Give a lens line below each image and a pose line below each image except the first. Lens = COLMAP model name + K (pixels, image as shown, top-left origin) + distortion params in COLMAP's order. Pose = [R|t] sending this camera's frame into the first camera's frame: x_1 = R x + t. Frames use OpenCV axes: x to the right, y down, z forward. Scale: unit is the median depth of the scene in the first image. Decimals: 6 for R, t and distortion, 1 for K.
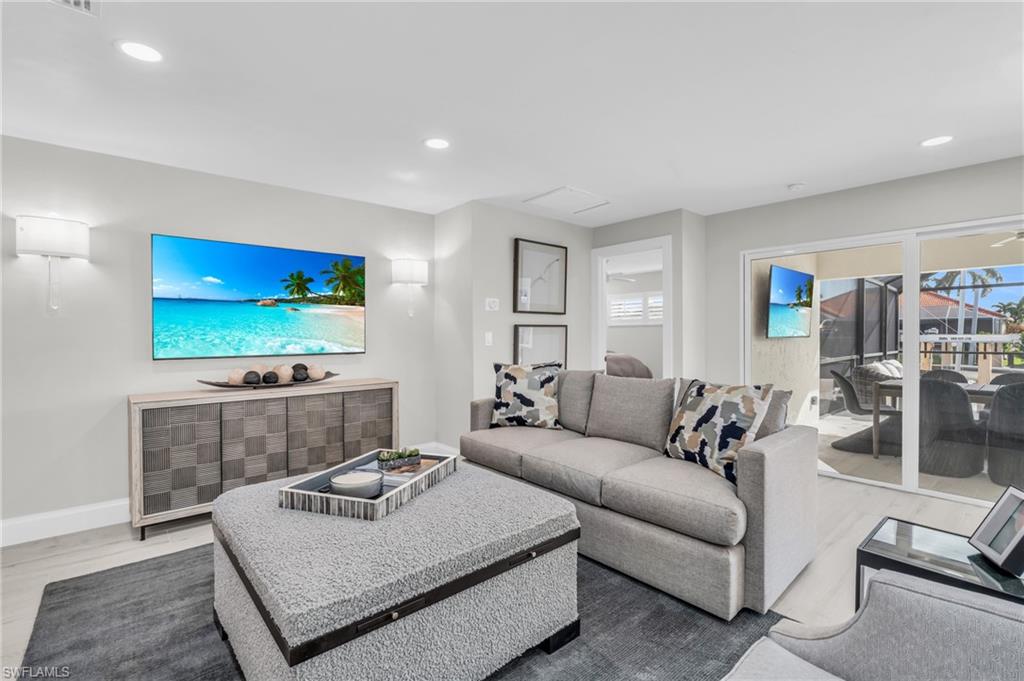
lens RADIAL K [[463.4, 0, 511.7], [0, 463.4, 345.5], [0, 0, 1]] dist [-0.002664, -0.000373]
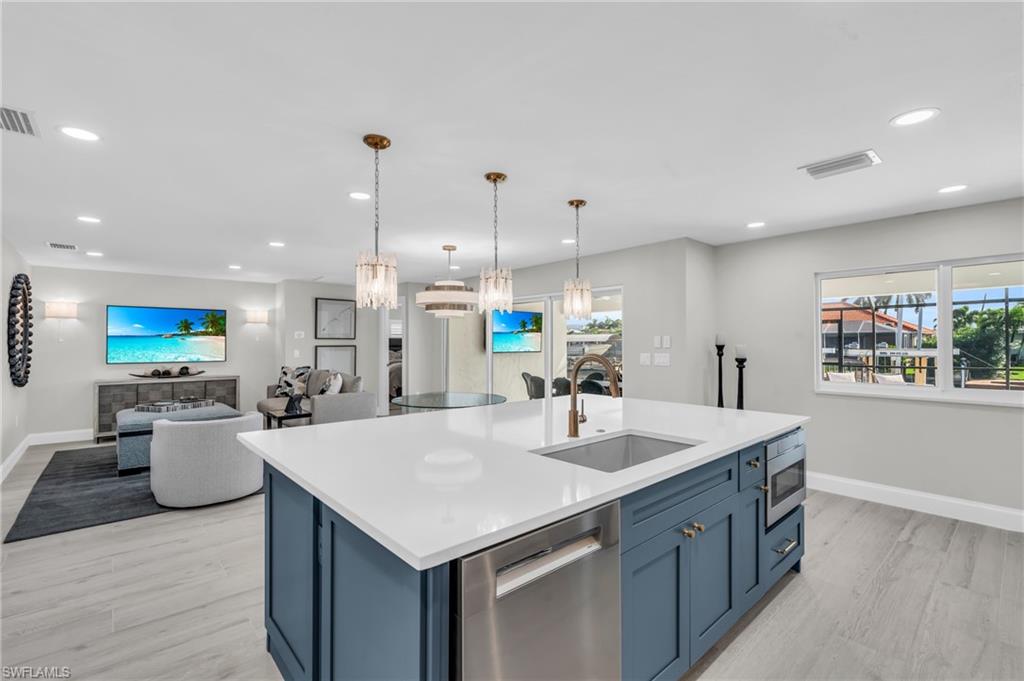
lens RADIAL K [[463.4, 0, 511.7], [0, 463.4, 345.5], [0, 0, 1]] dist [-0.002664, -0.000373]
pose [[0.999960, 0.001909, -0.008712, 0.941492], [-0.002145, 0.999627, -0.027218, 0.001333], [0.008657, 0.027235, 0.999592, -0.947301]]
